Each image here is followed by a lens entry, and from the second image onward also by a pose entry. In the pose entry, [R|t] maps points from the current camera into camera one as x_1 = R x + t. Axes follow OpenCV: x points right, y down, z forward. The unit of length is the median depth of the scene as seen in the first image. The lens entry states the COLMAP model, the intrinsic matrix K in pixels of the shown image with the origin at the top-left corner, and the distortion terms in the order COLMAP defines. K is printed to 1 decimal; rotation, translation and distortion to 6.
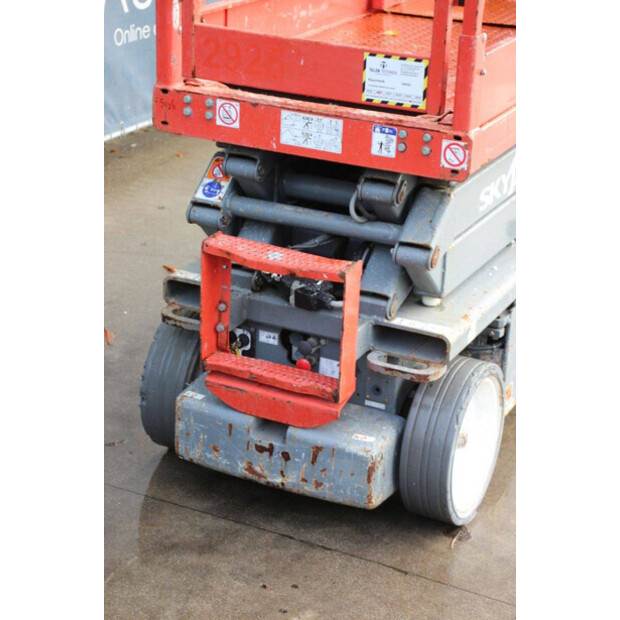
lens RADIAL K [[1451.3, 0, 310.8], [0, 1451.3, 310.2], [0, 0, 1]] dist [0.416764, 0.000000]
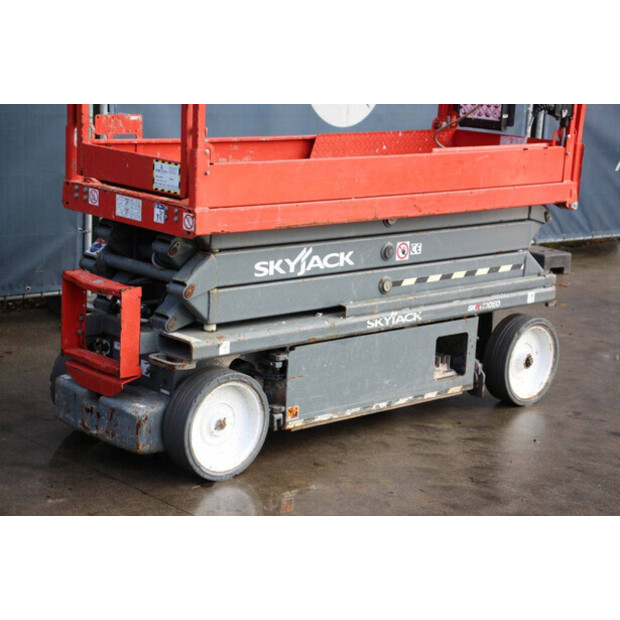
lens RADIAL K [[1403.2, 0, 307.4], [0, 1403.2, 318.9], [0, 0, 1]] dist [0.508613, 0.000000]
pose [[0.930114, 0.084717, -0.357368, 0.744788], [-0.145774, 0.978261, -0.147497, 0.197218], [0.337103, 0.189284, 0.922243, -0.345497]]
